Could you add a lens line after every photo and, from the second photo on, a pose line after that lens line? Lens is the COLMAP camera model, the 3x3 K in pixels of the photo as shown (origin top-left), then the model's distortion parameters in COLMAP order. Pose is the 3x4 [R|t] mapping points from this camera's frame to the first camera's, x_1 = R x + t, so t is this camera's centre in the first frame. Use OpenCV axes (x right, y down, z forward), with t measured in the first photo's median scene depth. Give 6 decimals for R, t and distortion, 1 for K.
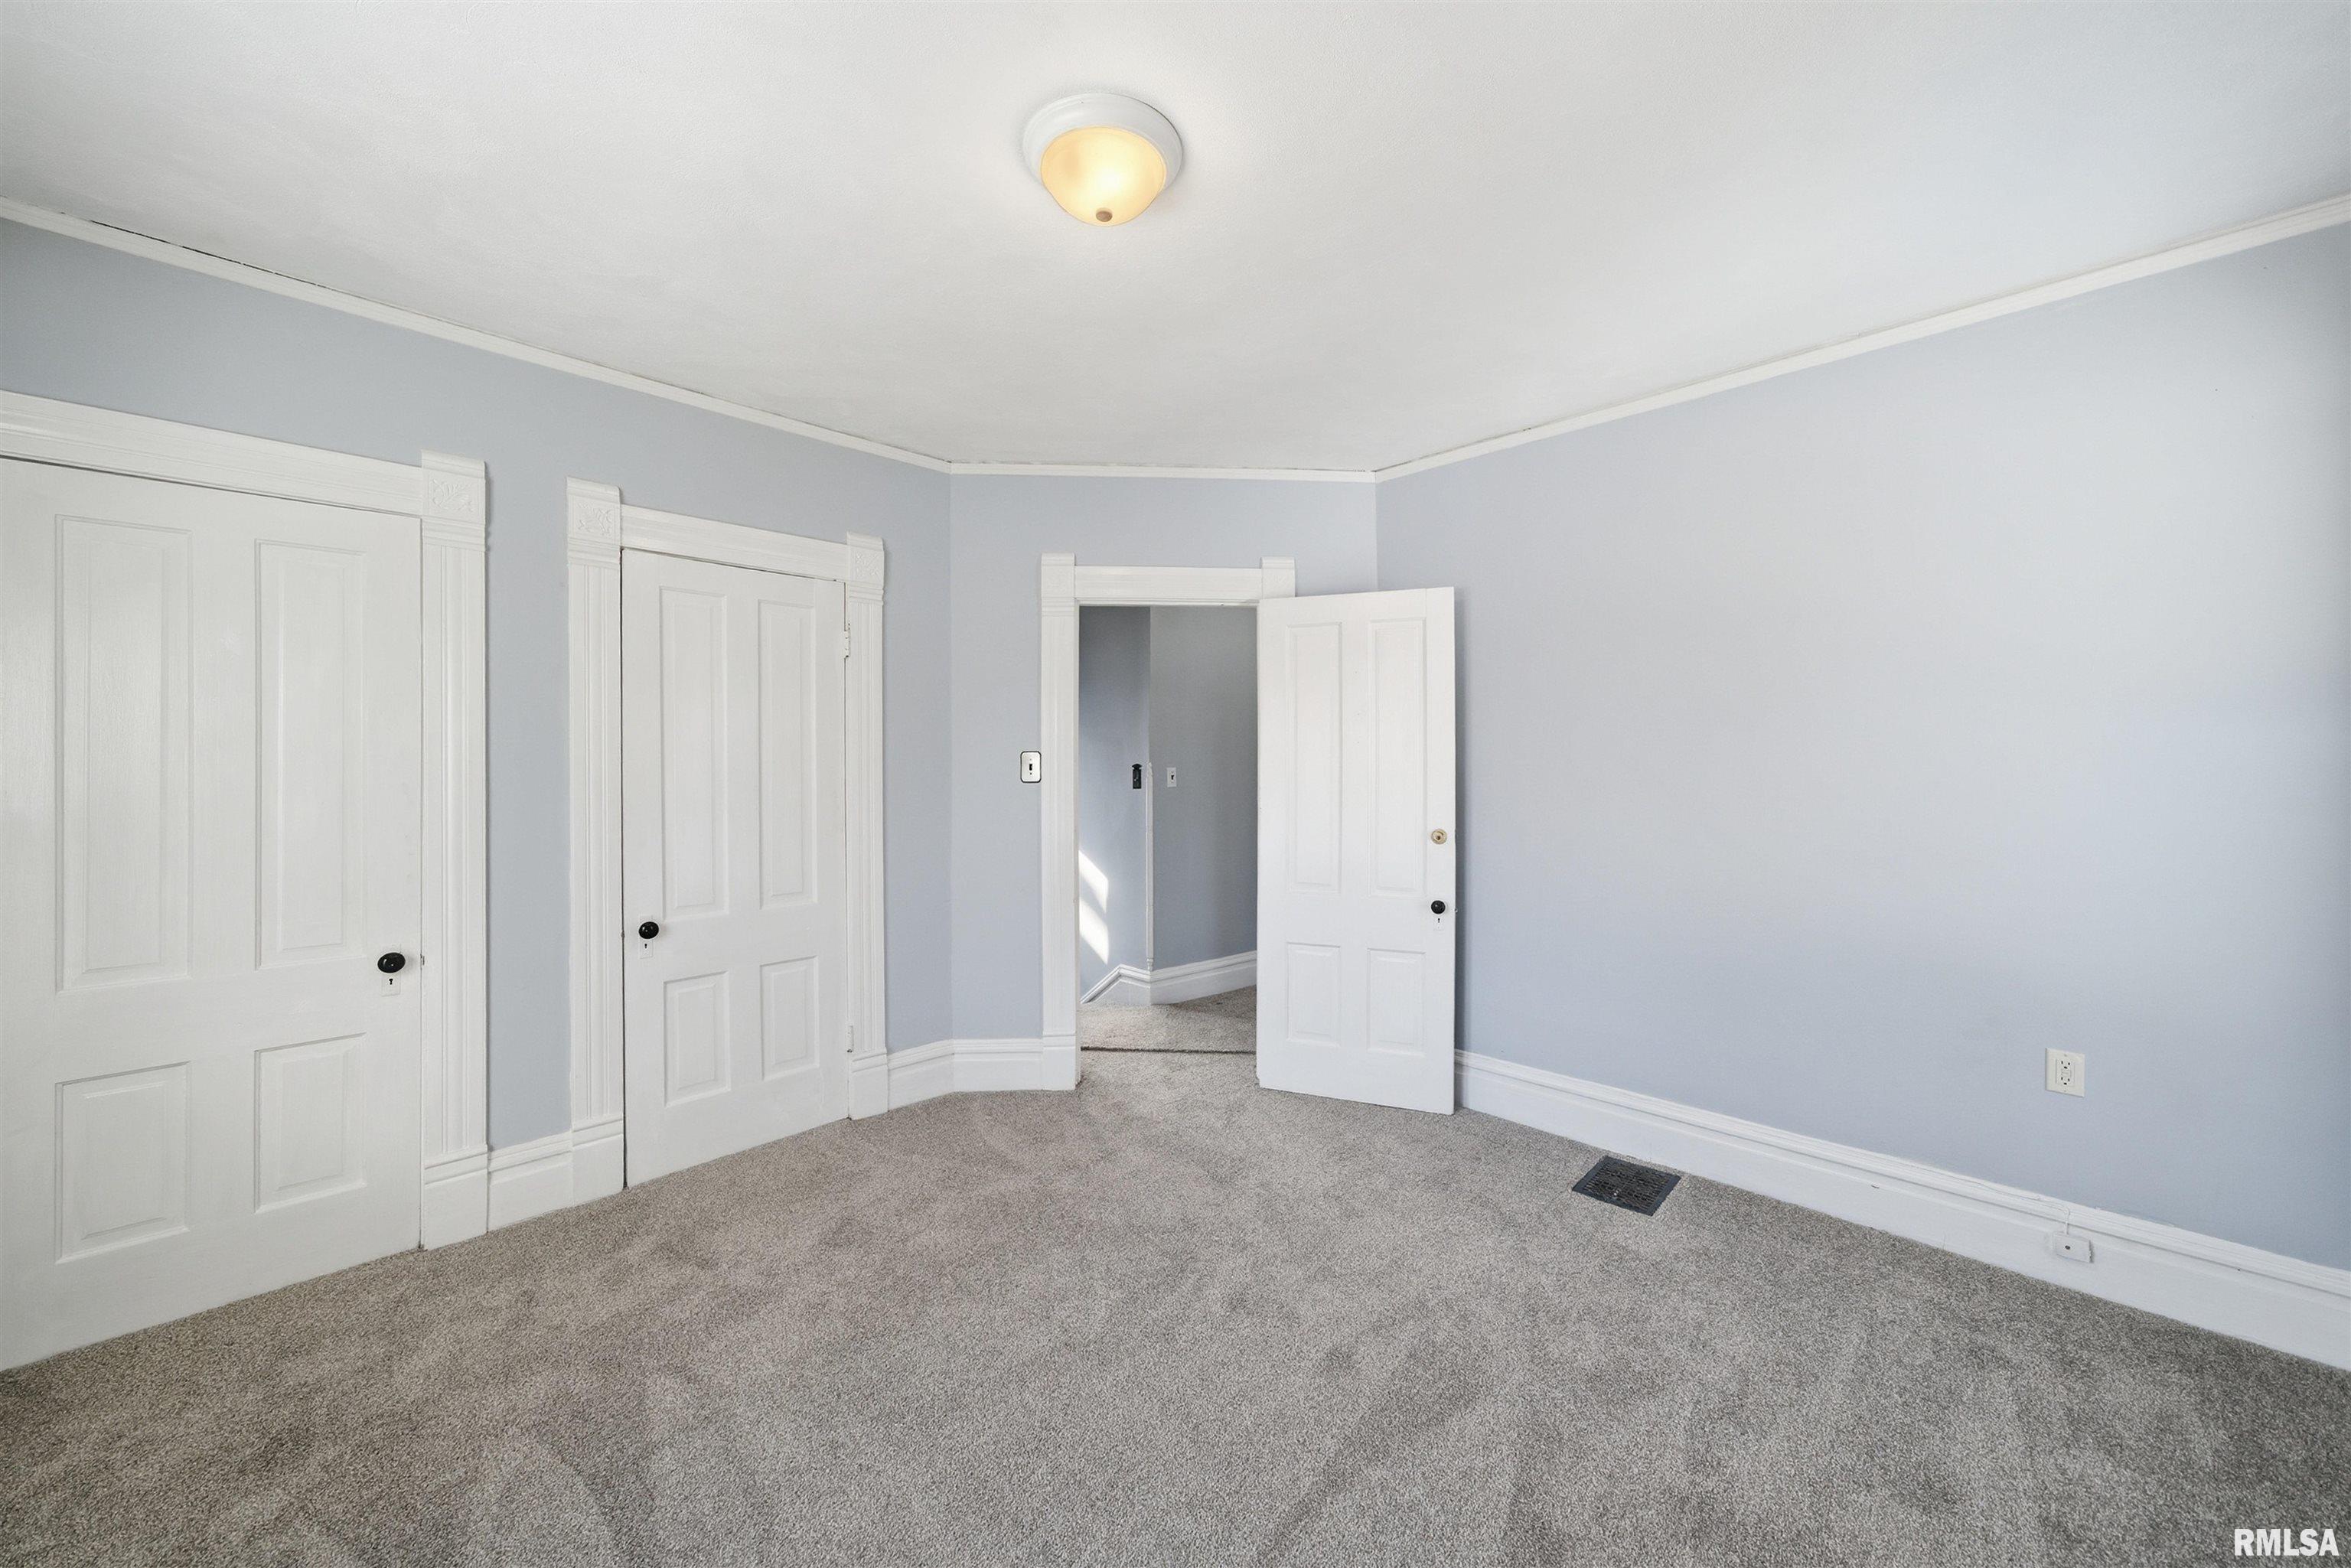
lens RADIAL K [[821.3, 0, 1172.5], [0, 821.3, 775.4], [0, 0, 1]] dist [-0.013208, 0.004164]
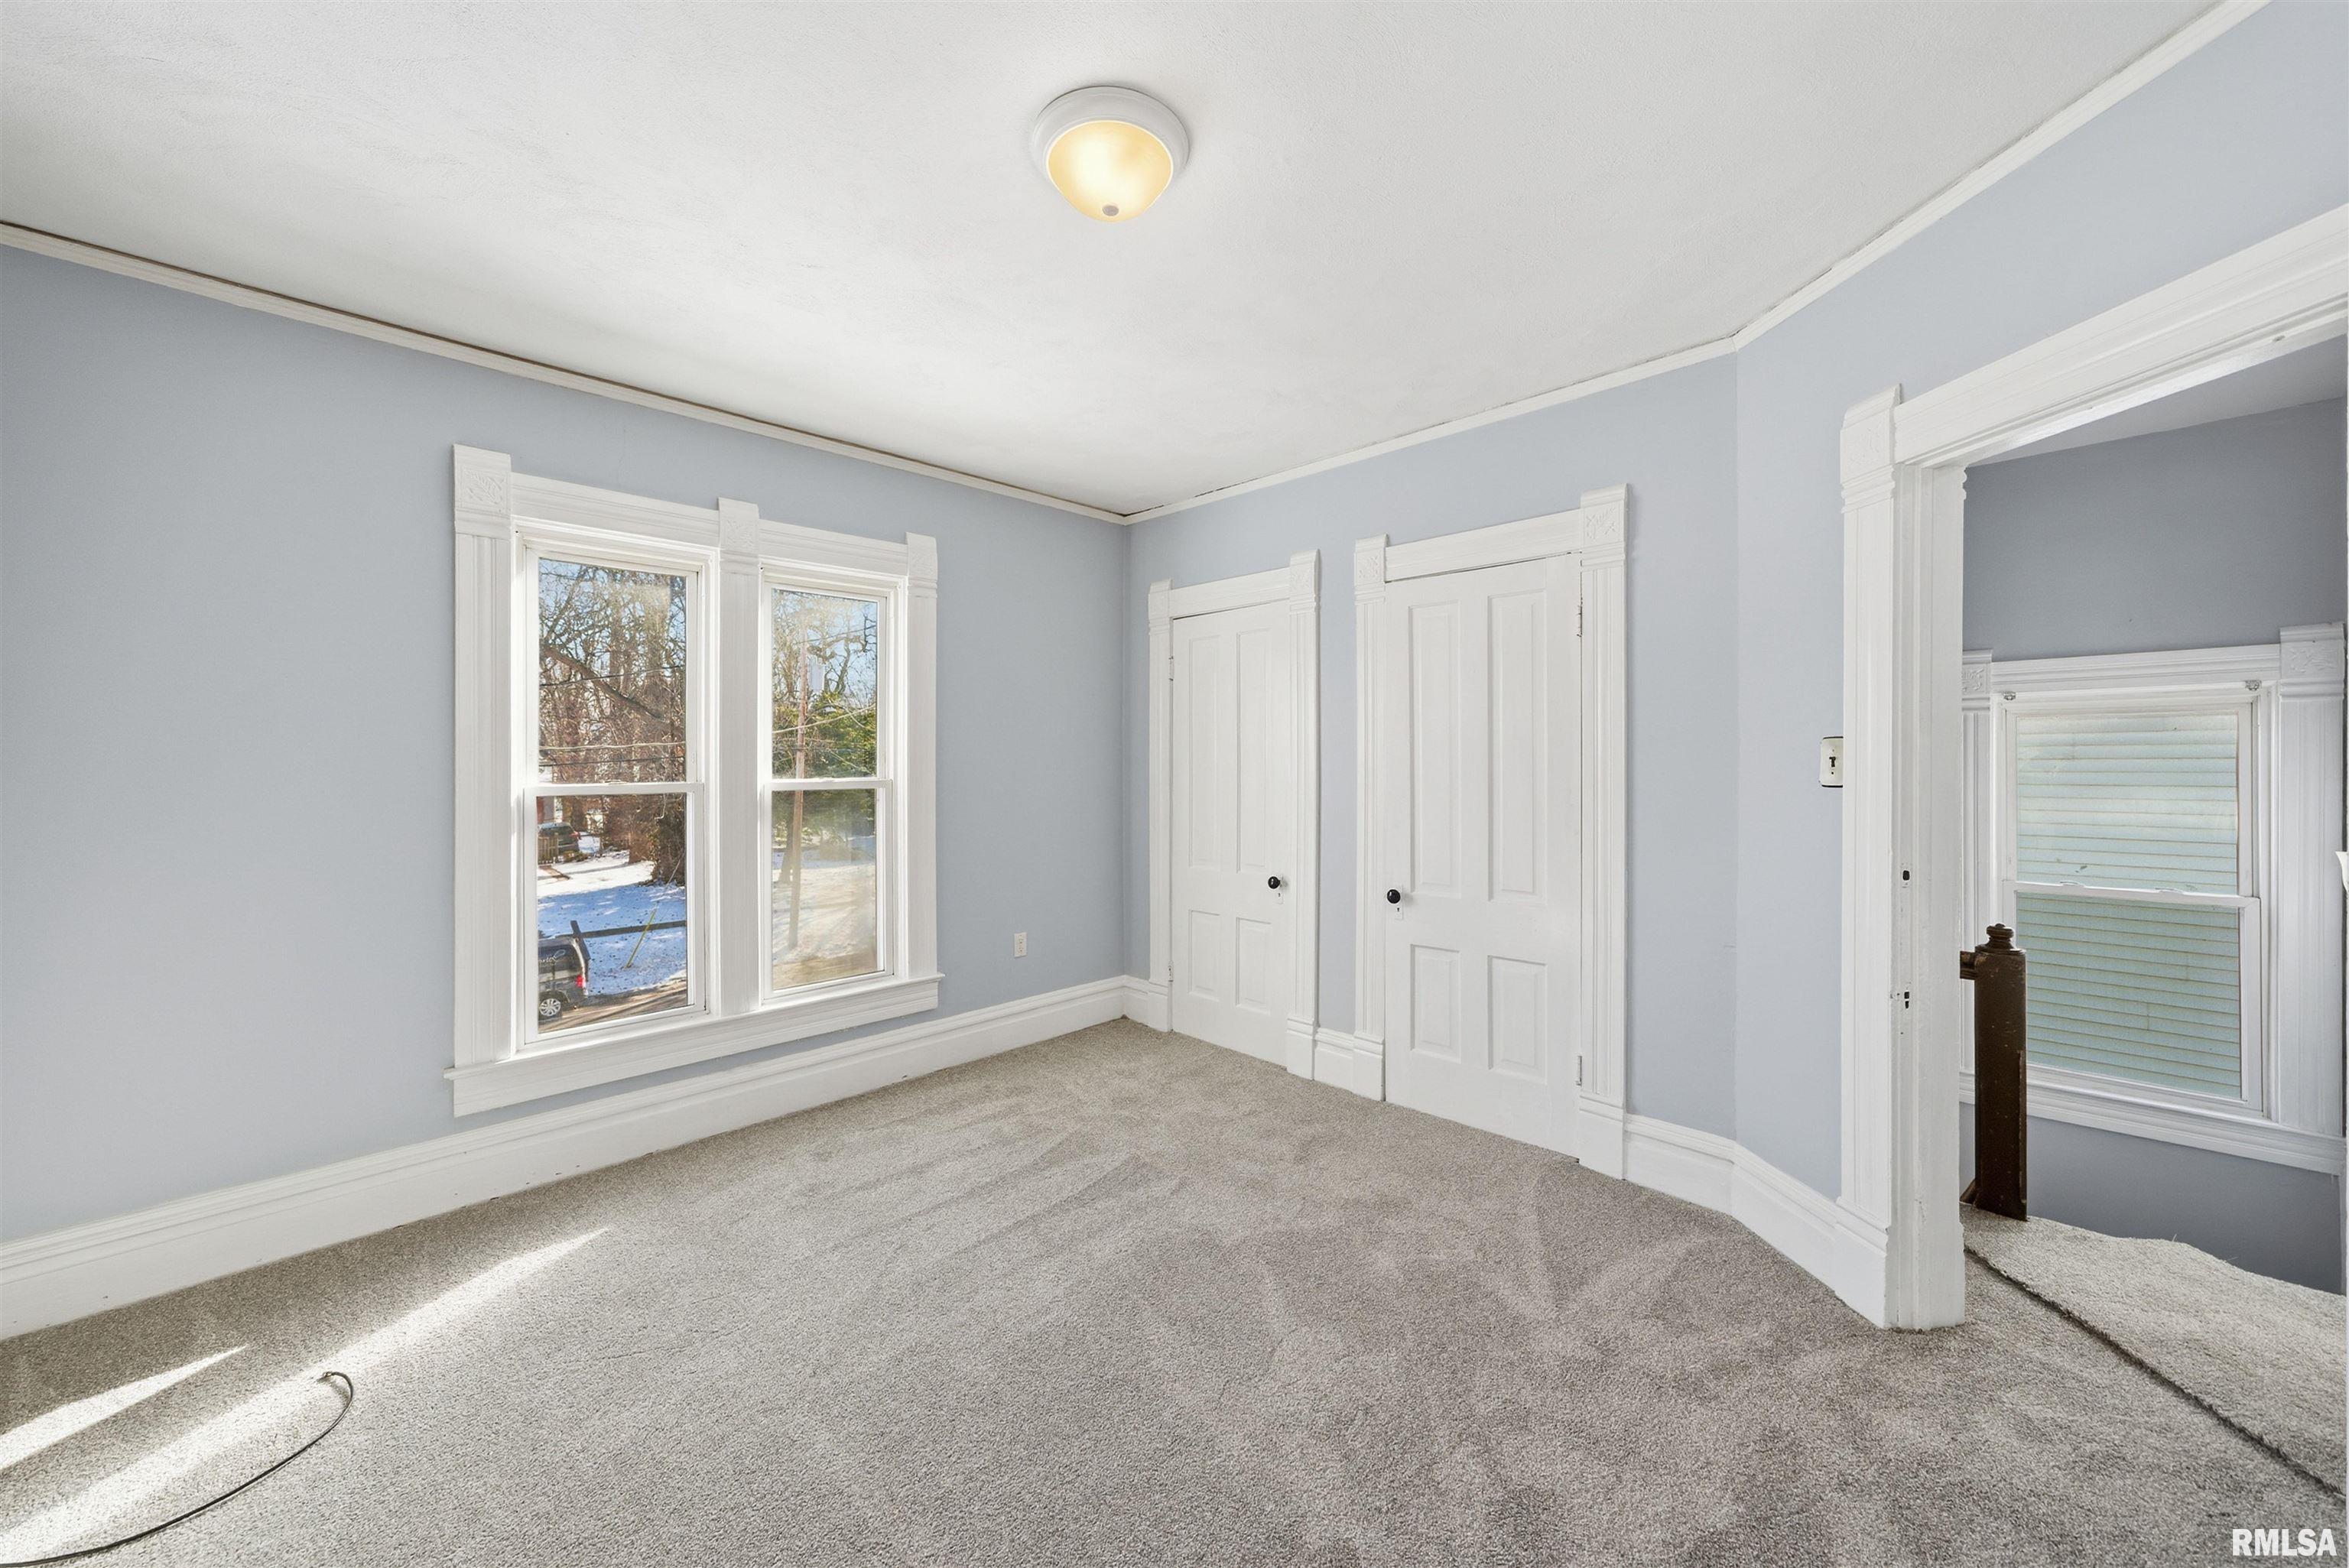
lens RADIAL K [[830.2, 0, 1139.5], [0, 830.2, 754.5], [0, 0, 1]] dist [0.001825, 0.000261]
pose [[0.018411, 0.001055, -0.999830, 0.578627], [-0.003960, 0.999992, 0.000982, -0.018656], [0.999823, 0.003941, 0.018415, 0.605621]]
